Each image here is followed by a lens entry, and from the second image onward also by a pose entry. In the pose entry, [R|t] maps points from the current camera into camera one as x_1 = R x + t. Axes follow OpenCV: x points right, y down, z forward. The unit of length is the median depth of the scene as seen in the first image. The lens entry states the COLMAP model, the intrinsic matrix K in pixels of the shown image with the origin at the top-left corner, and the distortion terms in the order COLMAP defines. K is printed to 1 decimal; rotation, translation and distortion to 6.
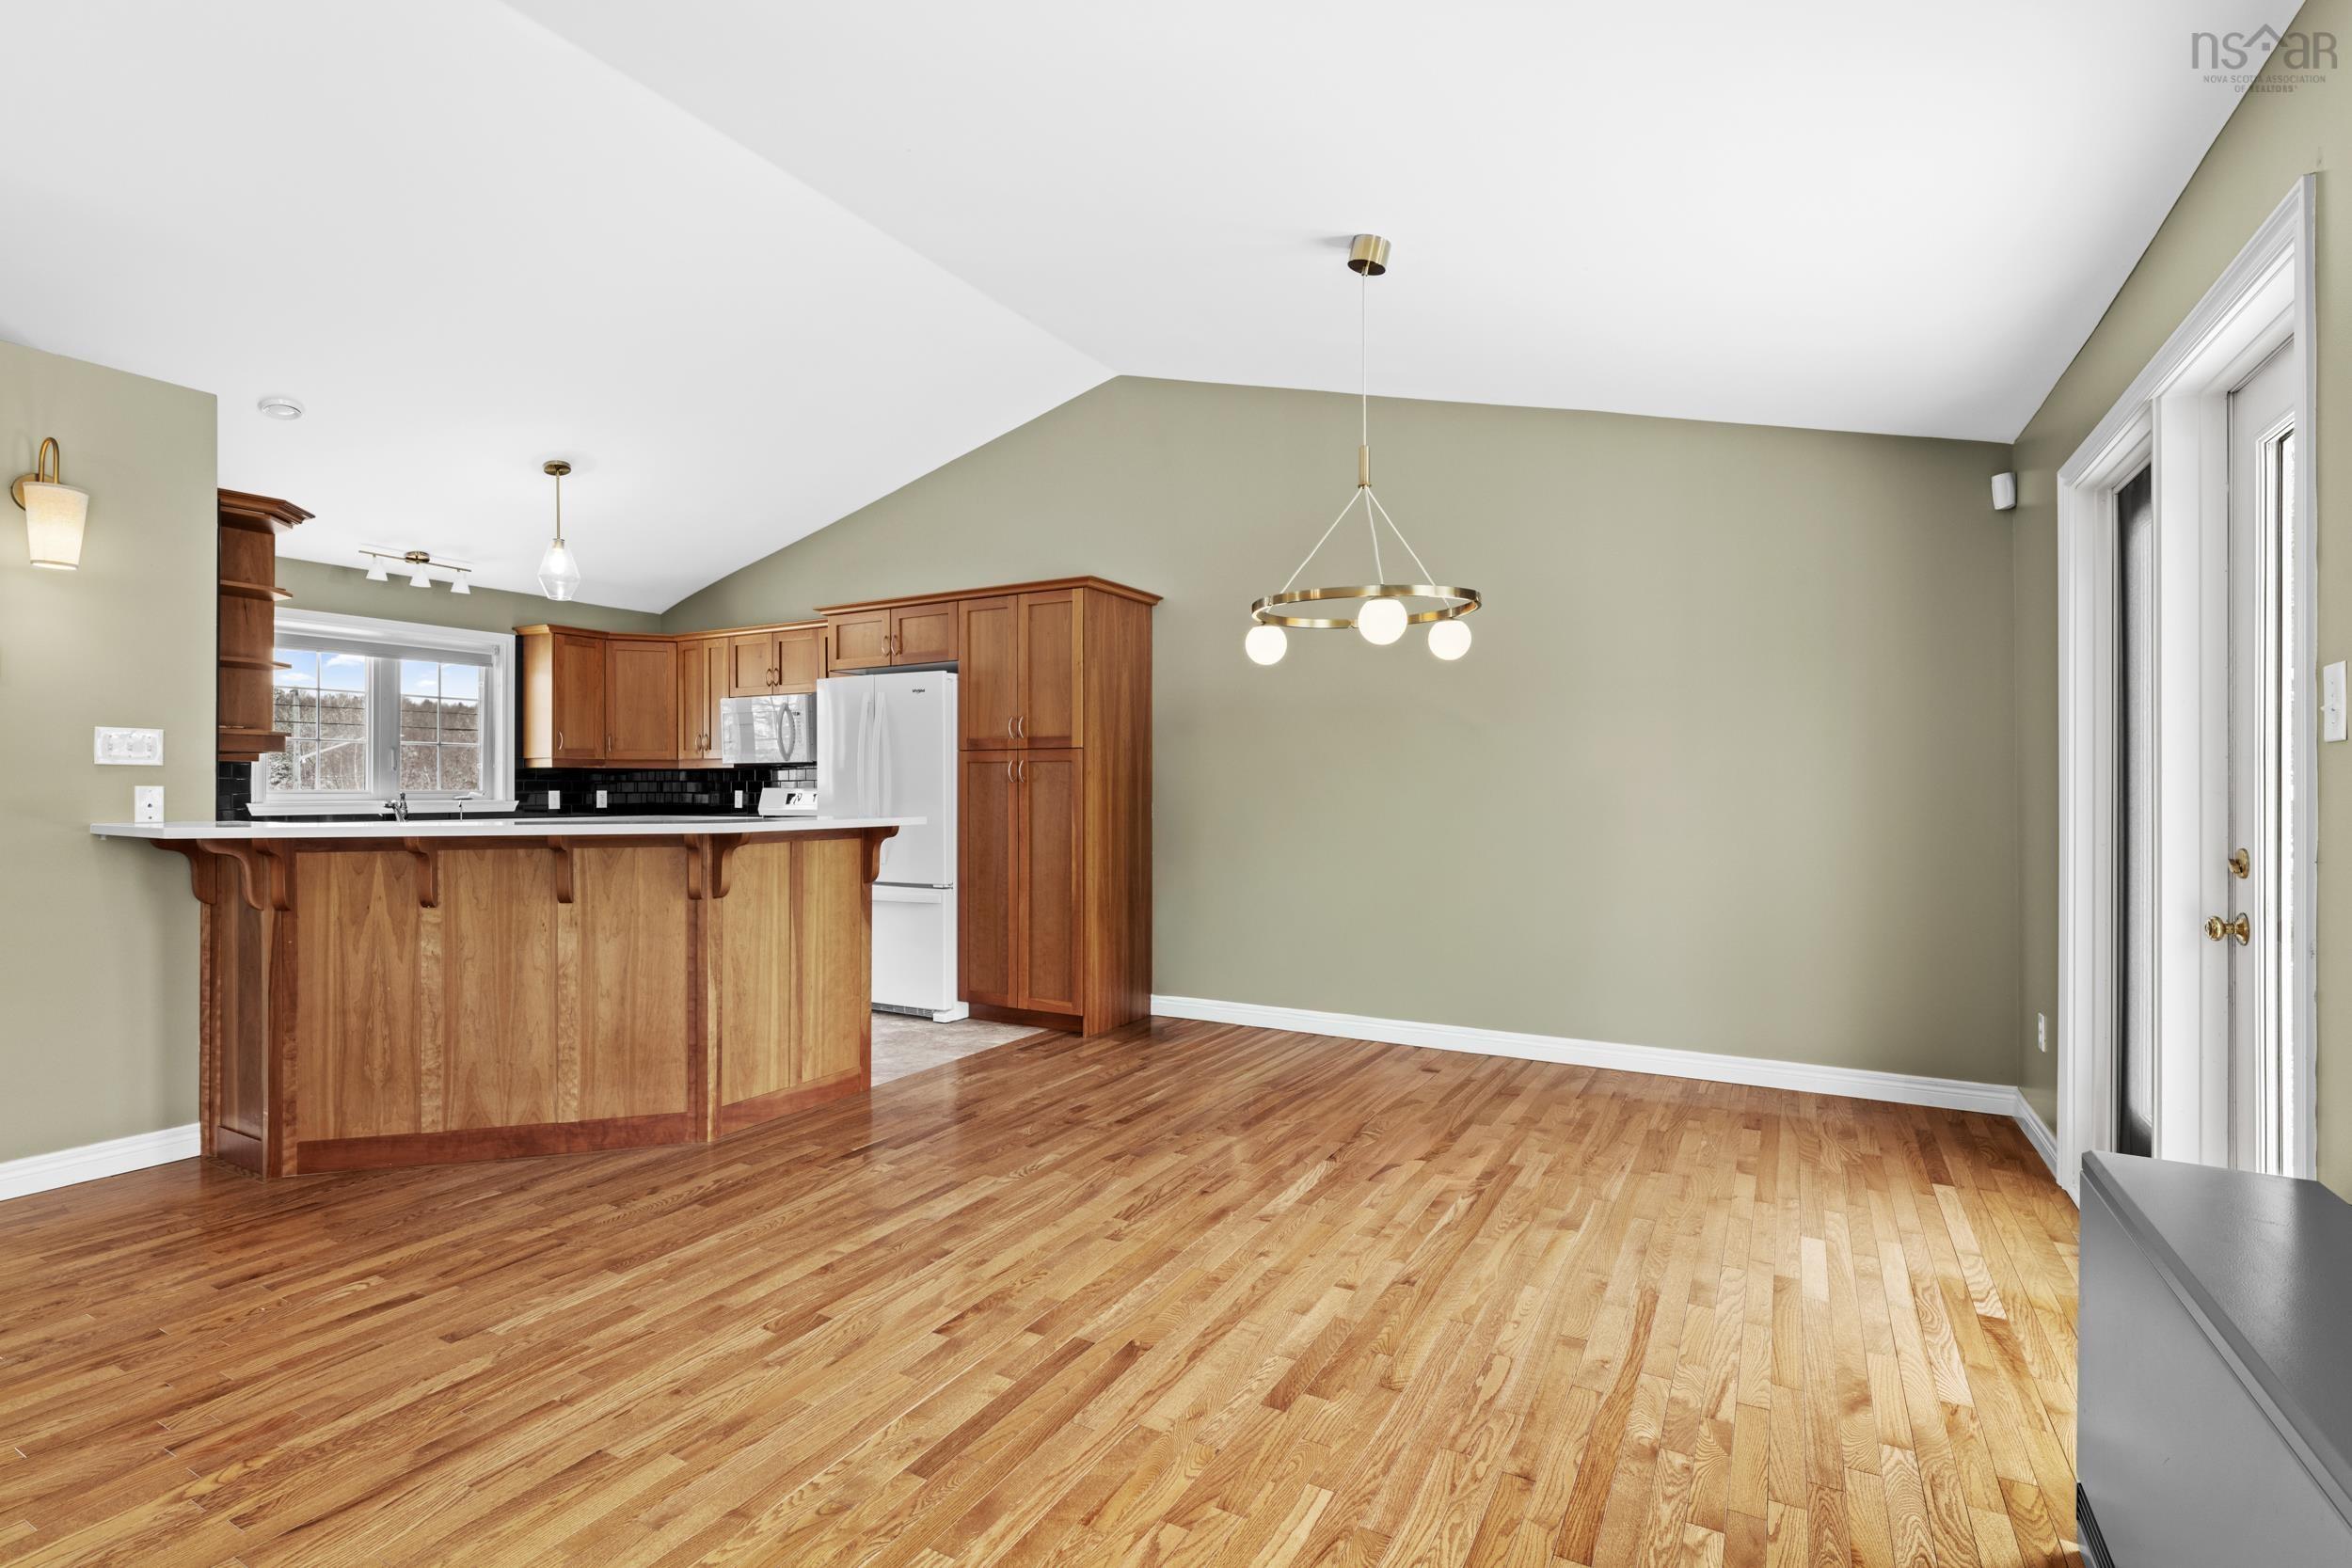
lens RADIAL K [[1095.8, 0, 1180.3], [0, 1095.8, 782.2], [0, 0, 1]] dist [-0.002008, -0.000304]
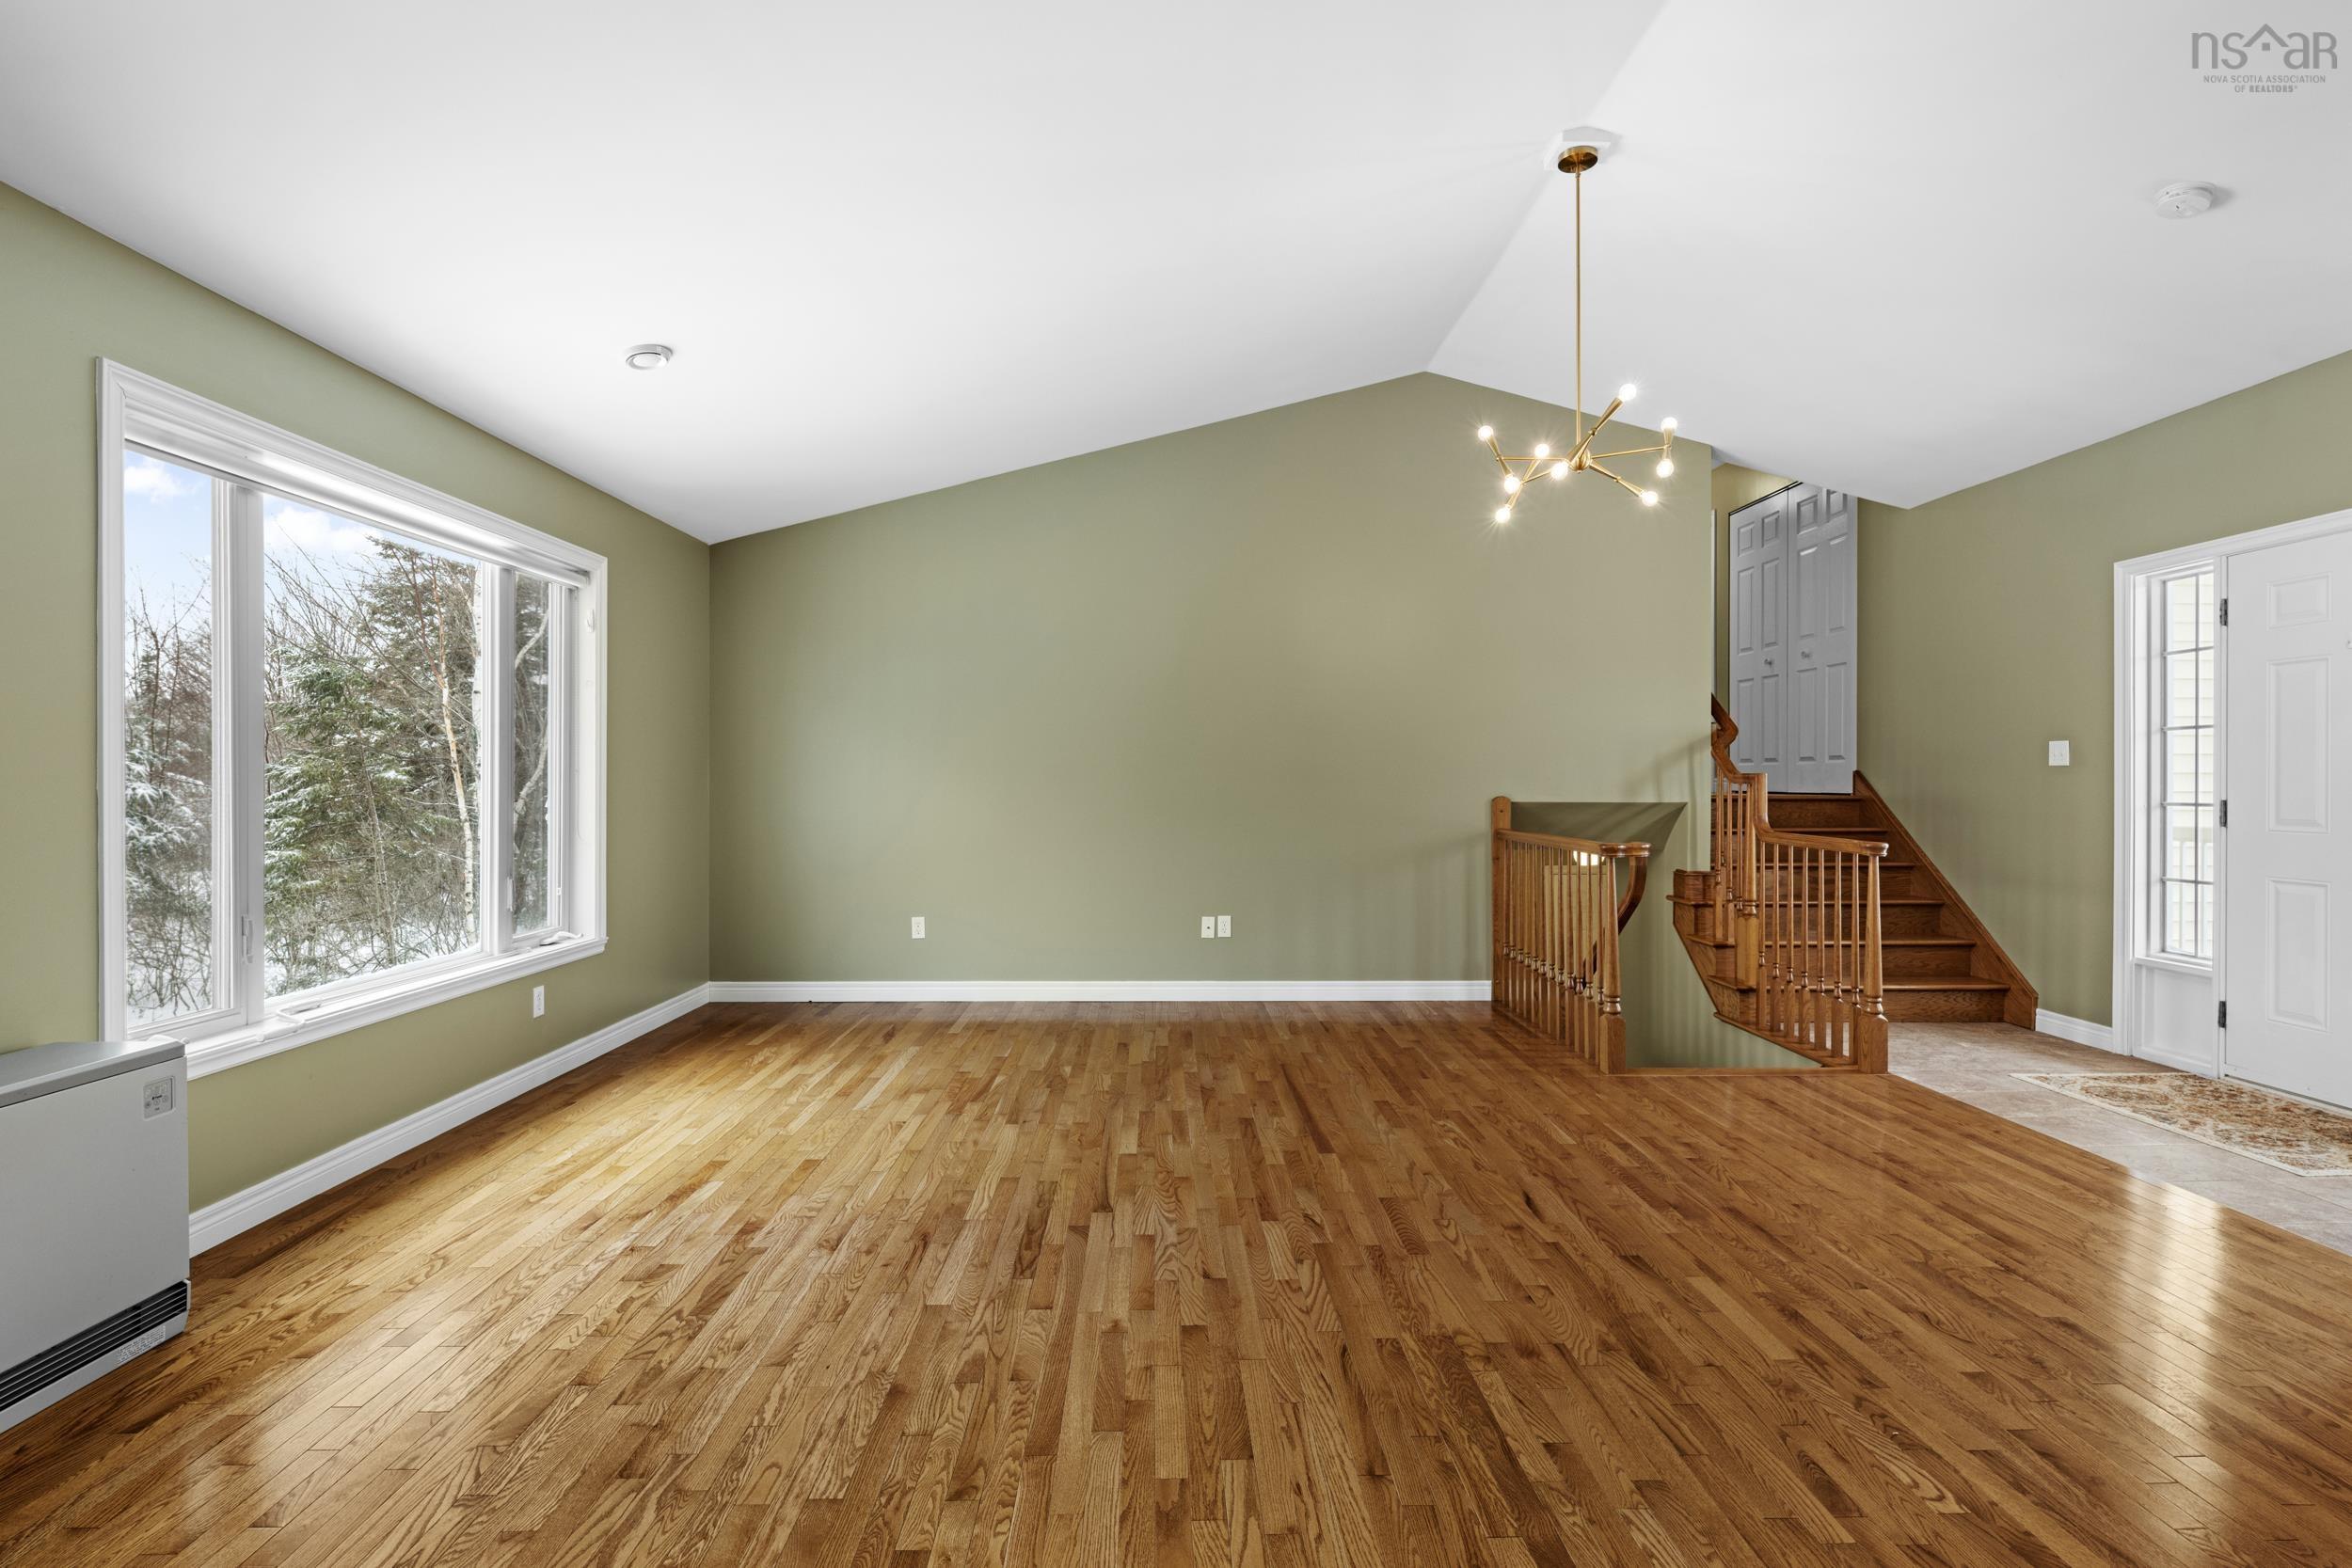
lens RADIAL K [[1120.8, 0, 1177.1], [0, 1120.8, 786.9], [0, 0, 1]] dist [-0.002292, 0.000211]
pose [[-0.863634, 0.001851, -0.504116, 0.014978], [0.002583, 0.999996, -0.000754, 0.007199], [0.504113, -0.001953, -0.863636, 0.959808]]
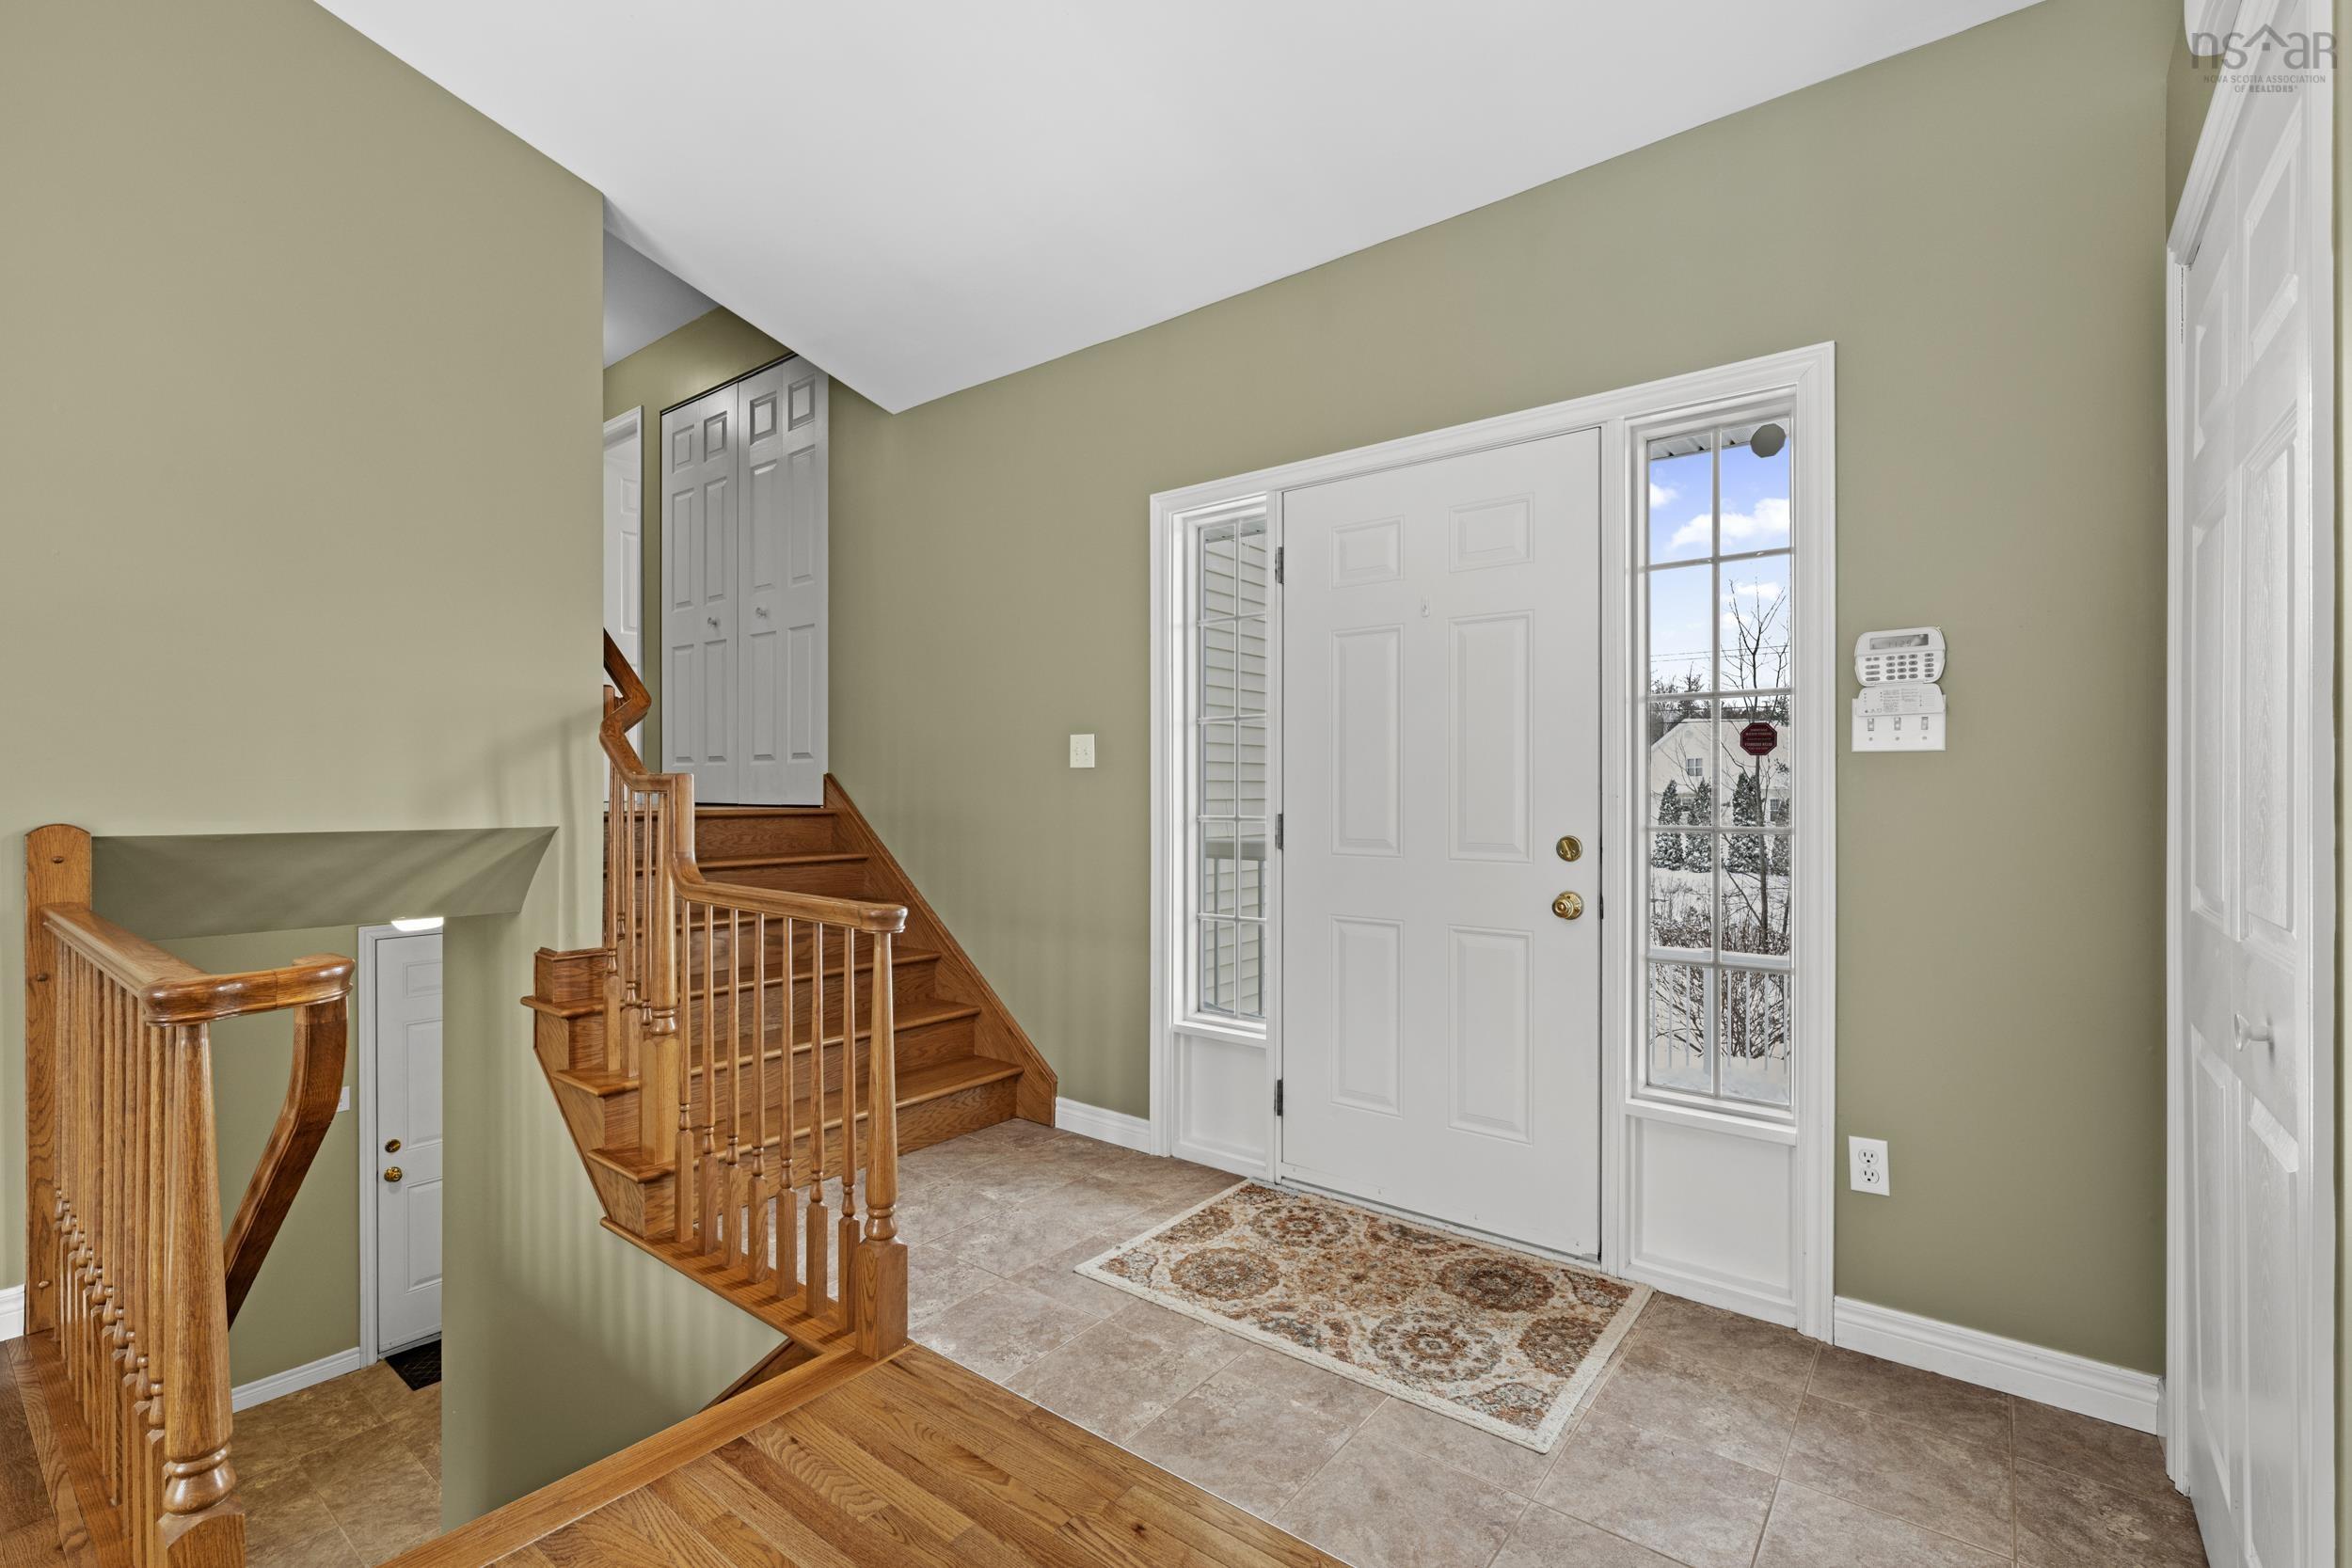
lens RADIAL K [[1050.4, 0, 1178.9], [0, 1050.4, 786.0], [0, 0, 1]] dist [-0.001466, -0.000081]
pose [[-0.154683, -0.003096, -0.987959, -0.694867], [0.005922, 0.999974, -0.004061, 0.004030], [0.987946, -0.006479, -0.154661, 0.546627]]
